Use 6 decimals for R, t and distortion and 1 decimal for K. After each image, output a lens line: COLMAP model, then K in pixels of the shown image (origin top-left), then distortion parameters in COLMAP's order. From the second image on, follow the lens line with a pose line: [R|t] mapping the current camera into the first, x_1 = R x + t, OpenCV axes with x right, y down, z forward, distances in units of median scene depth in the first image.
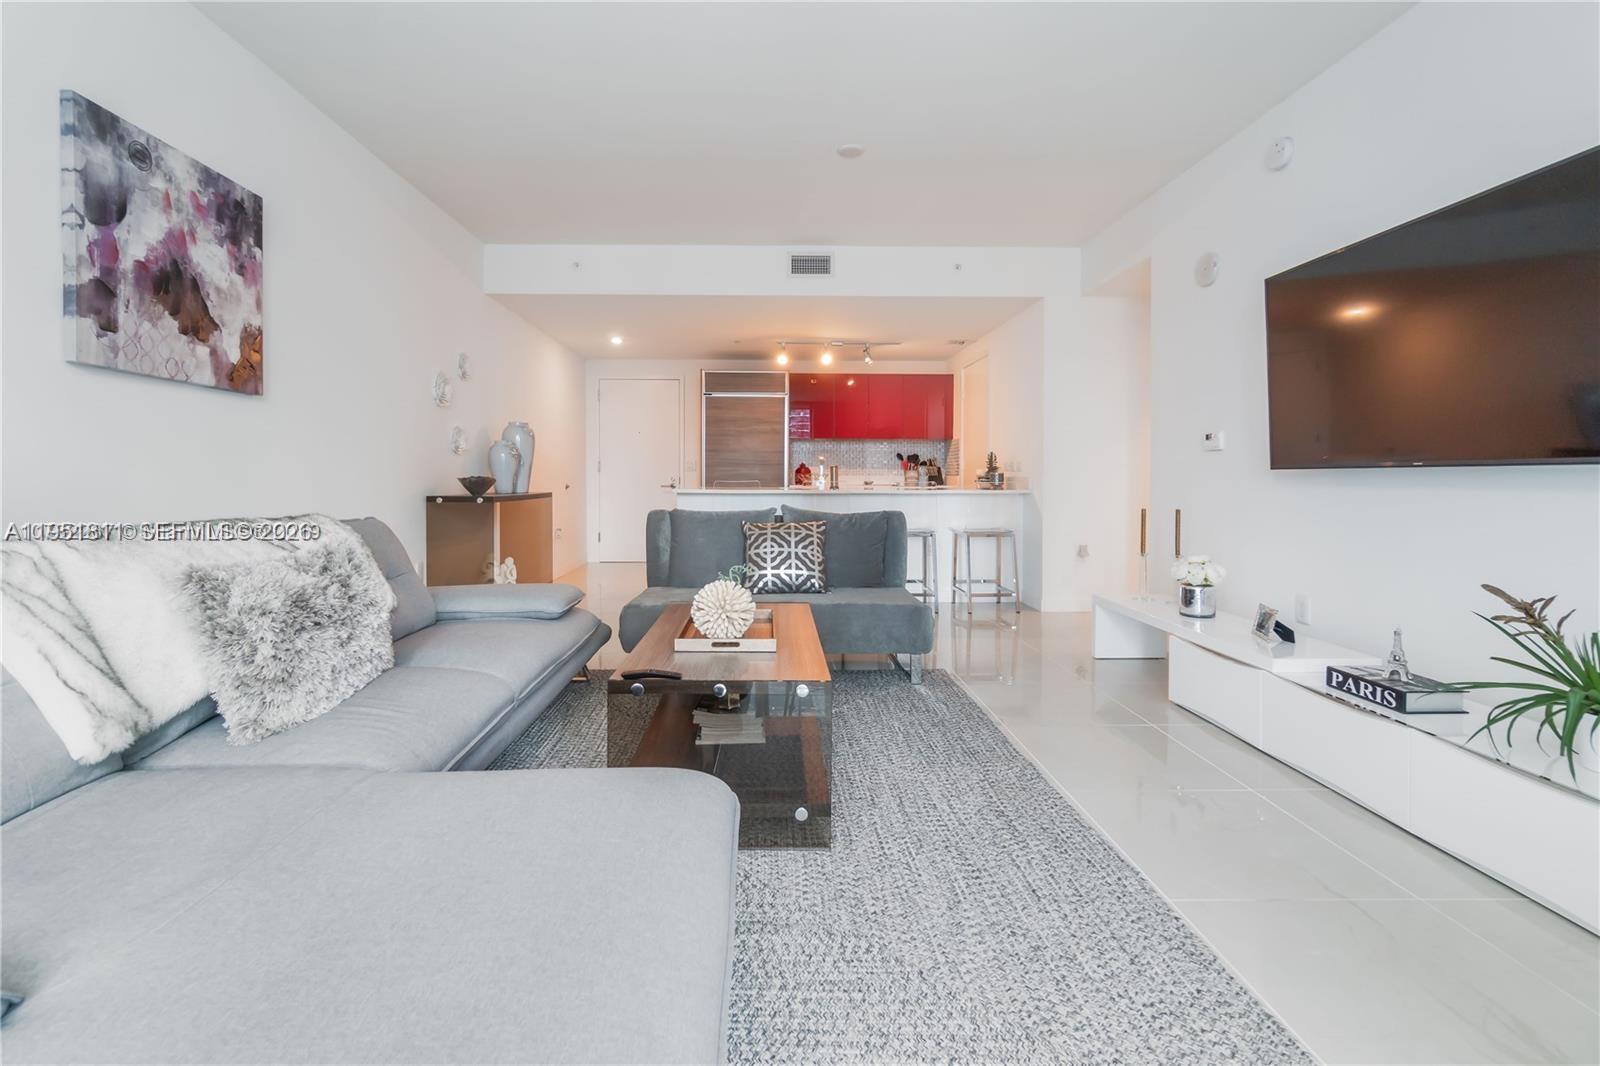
lens RADIAL K [[695.1, 0, 799.6], [0, 695.1, 476.3], [0, 0, 1]] dist [-0.000256, -0.000048]
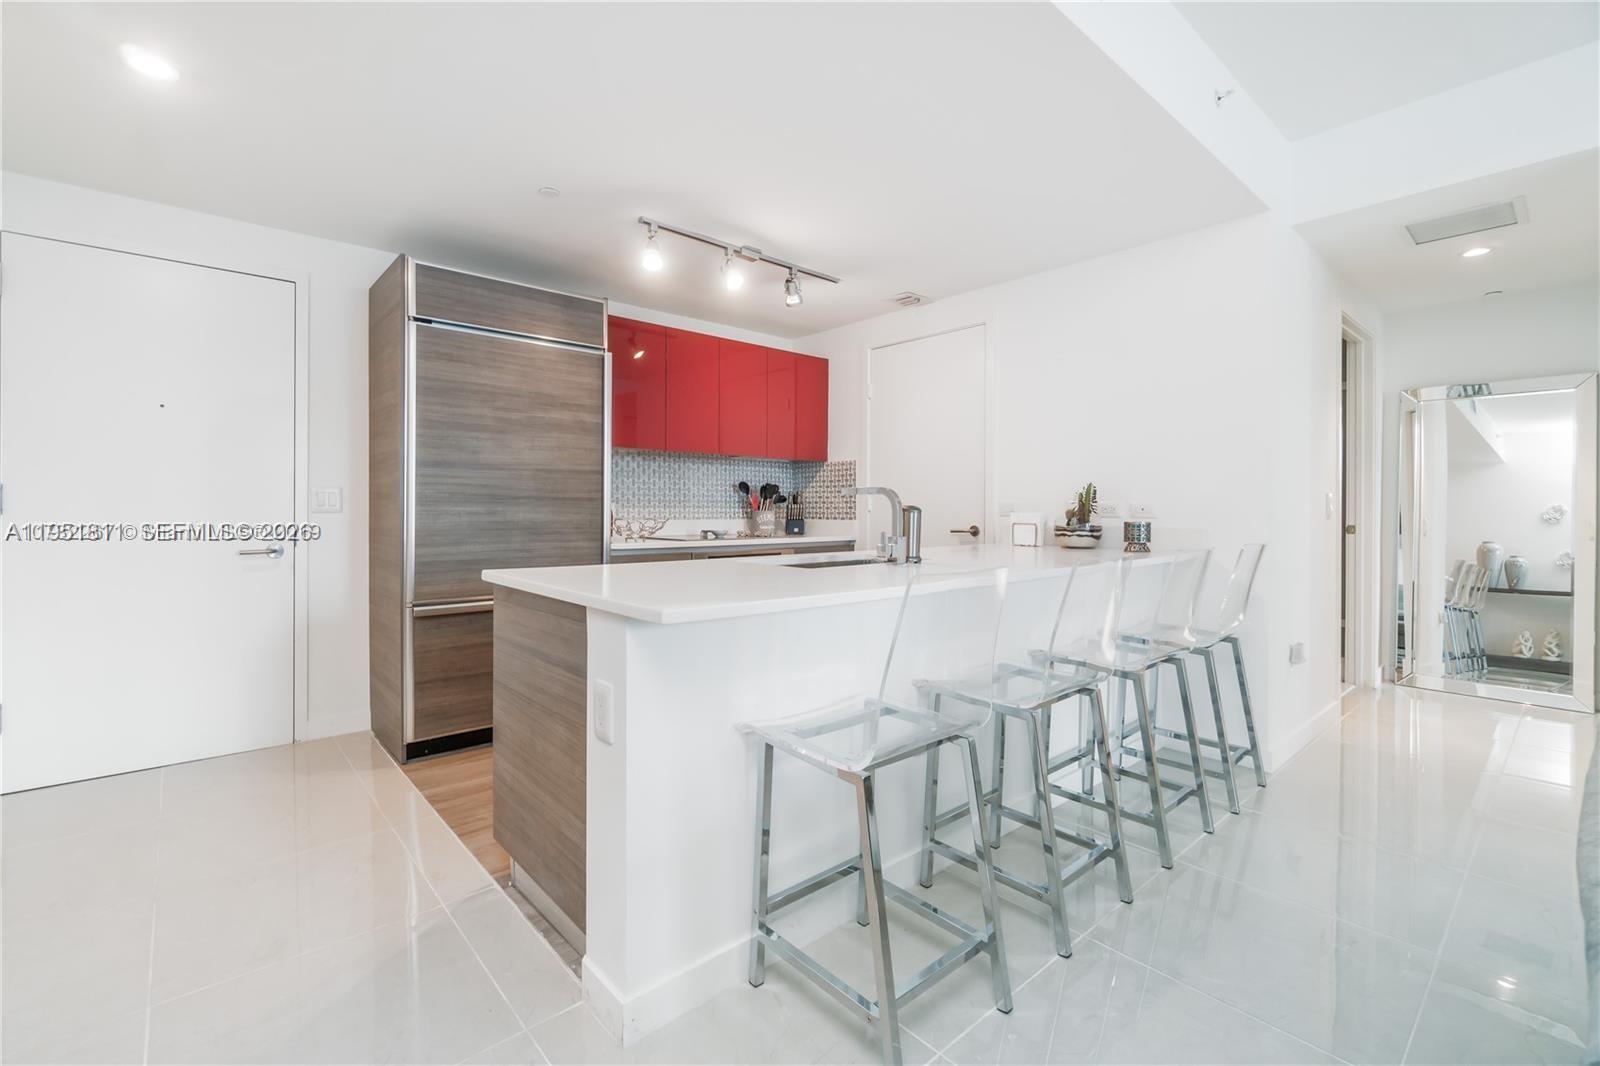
lens RADIAL K [[712.3, 0, 781.9], [0, 712.3, 546.1], [0, 0, 1]] dist [-0.049327, 0.022616]
pose [[0.772062, -0.031178, 0.634782, -0.229965], [-0.002614, 0.998632, 0.052229, -0.011079], [-0.635542, -0.041984, 0.770924, 0.549247]]
